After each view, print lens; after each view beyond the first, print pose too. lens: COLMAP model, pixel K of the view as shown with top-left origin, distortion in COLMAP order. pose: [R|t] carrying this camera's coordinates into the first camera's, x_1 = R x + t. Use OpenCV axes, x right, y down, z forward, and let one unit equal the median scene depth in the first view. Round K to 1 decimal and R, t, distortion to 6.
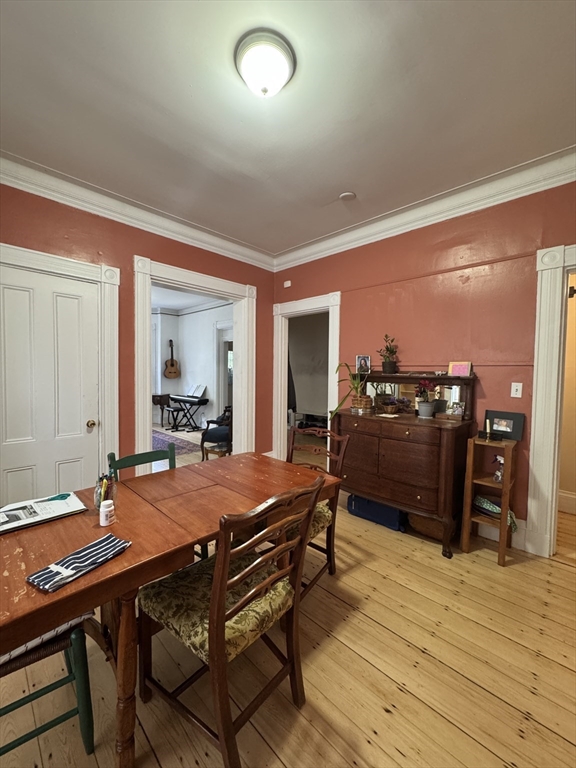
lens RADIAL K [[306.9, 0, 288.8], [0, 306.9, 385.6], [0, 0, 1]] dist [-0.008543, 0.000401]
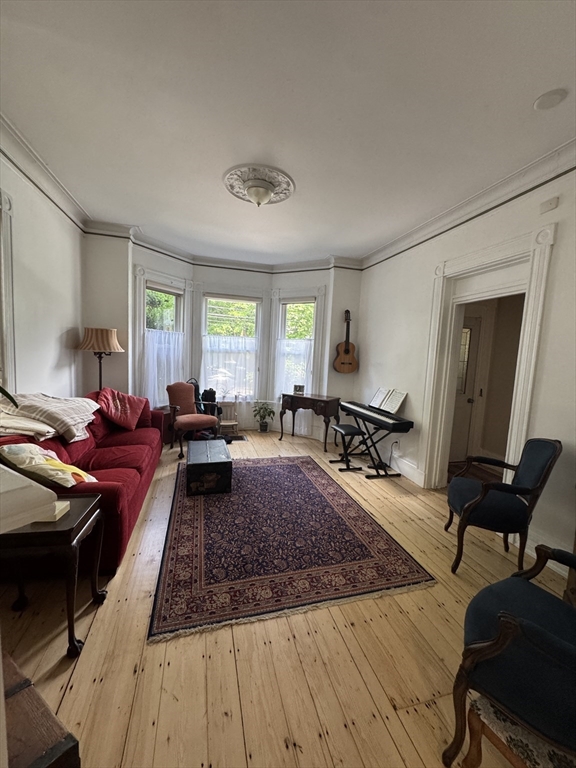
lens RADIAL K [[306.9, 0, 289.8], [0, 306.9, 383.1], [0, 0, 1]] dist [-0.008543, 0.000401]
pose [[0.863560, 0.076597, -0.498394, -0.228408], [-0.060291, 0.996989, 0.048758, -0.036365], [0.500628, -0.012057, 0.865579, 0.558408]]
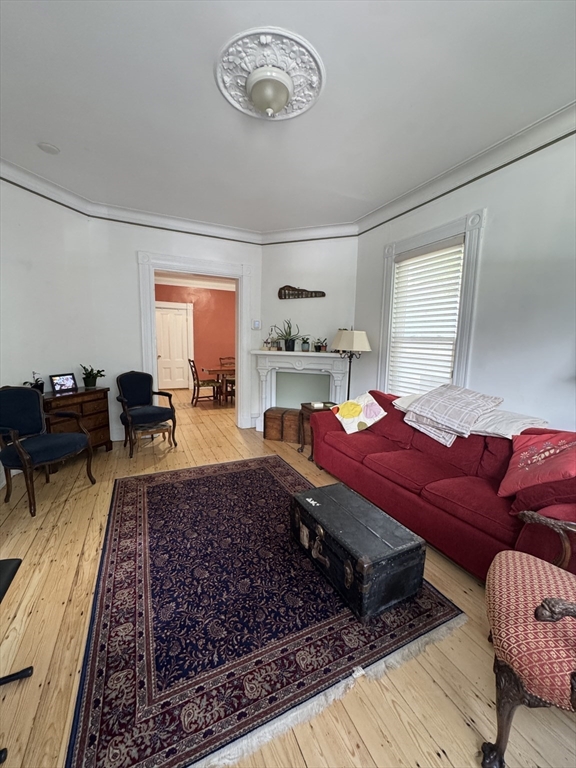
lens RADIAL K [[306.9, 0, 290.7], [0, 306.9, 383.8], [0, 0, 1]] dist [-0.008543, 0.000401]
pose [[-0.935859, -0.085422, 0.341864, -0.681375], [-0.020657, 0.981803, 0.188776, -0.069758], [-0.351769, 0.169606, -0.920593, 1.280933]]
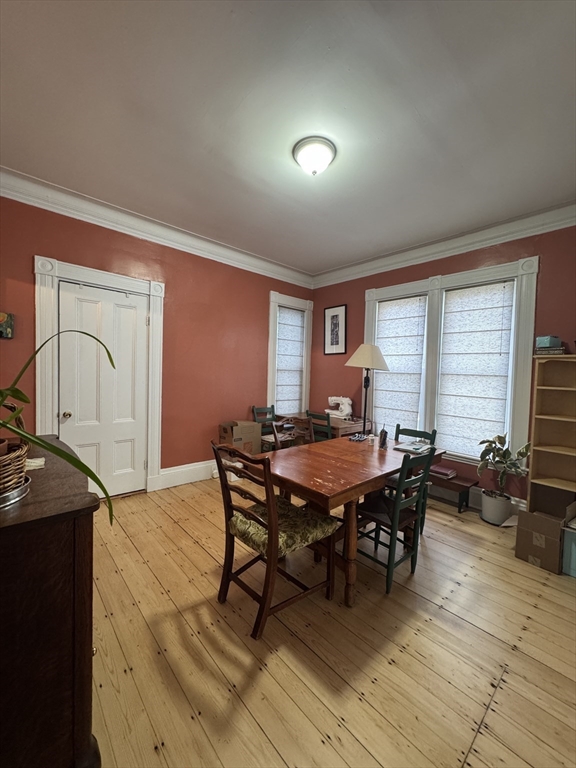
lens RADIAL K [[306.9, 0, 288.7], [0, 306.9, 383.9], [0, 0, 1]] dist [-0.008543, 0.000401]
pose [[-0.996875, -0.046426, 0.063916, -0.027312], [-0.041112, 0.995777, 0.082086, -0.028161], [-0.067457, 0.079202, -0.994574, 0.656553]]
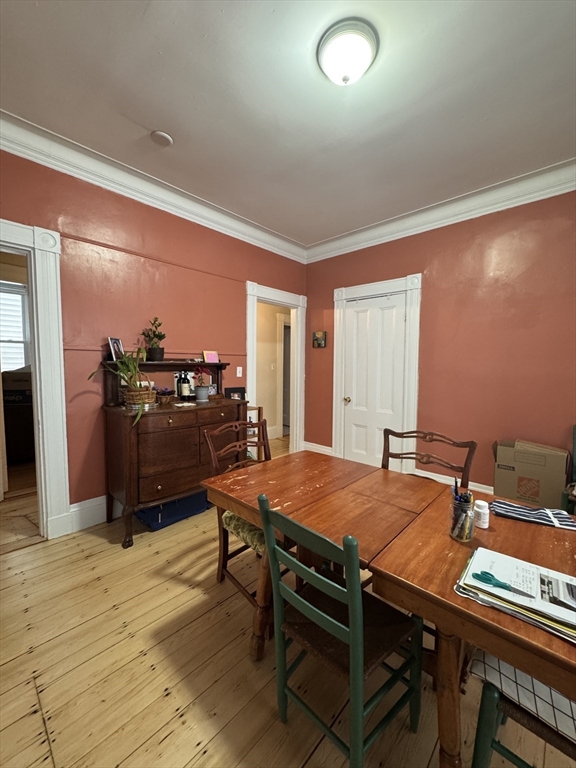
lens RADIAL K [[306.9, 0, 286.5], [0, 306.9, 382.8], [0, 0, 1]] dist [-0.008543, 0.000401]
pose [[-0.011355, -0.076735, 0.996987, -0.307246], [0.037016, 0.996335, 0.077107, -0.016117], [-0.999250, 0.037780, -0.008473, 0.327252]]
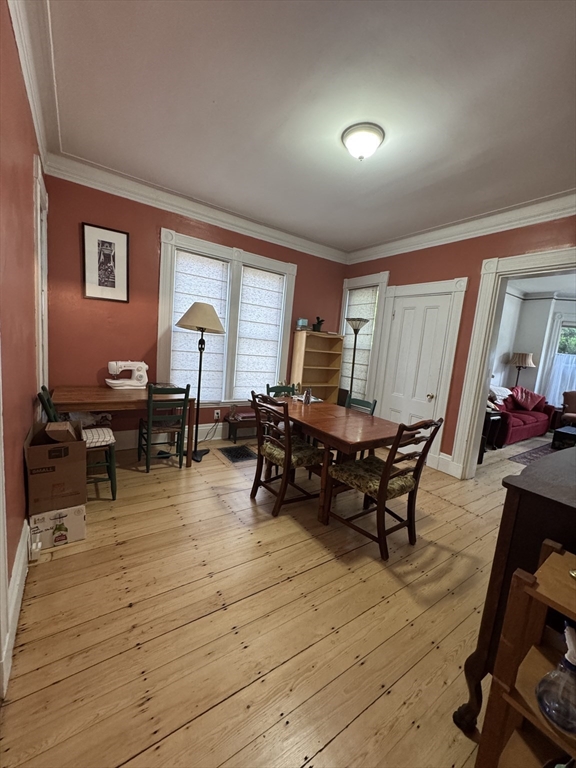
lens RADIAL K [[306.9, 0, 286.5], [0, 306.9, 384.1], [0, 0, 1]] dist [-0.008543, 0.000401]
pose [[-0.201652, 0.101051, -0.974230, 0.406431], [-0.135138, 0.982280, 0.129858, -0.010534], [0.970090, 0.157842, -0.184423, 0.286606]]
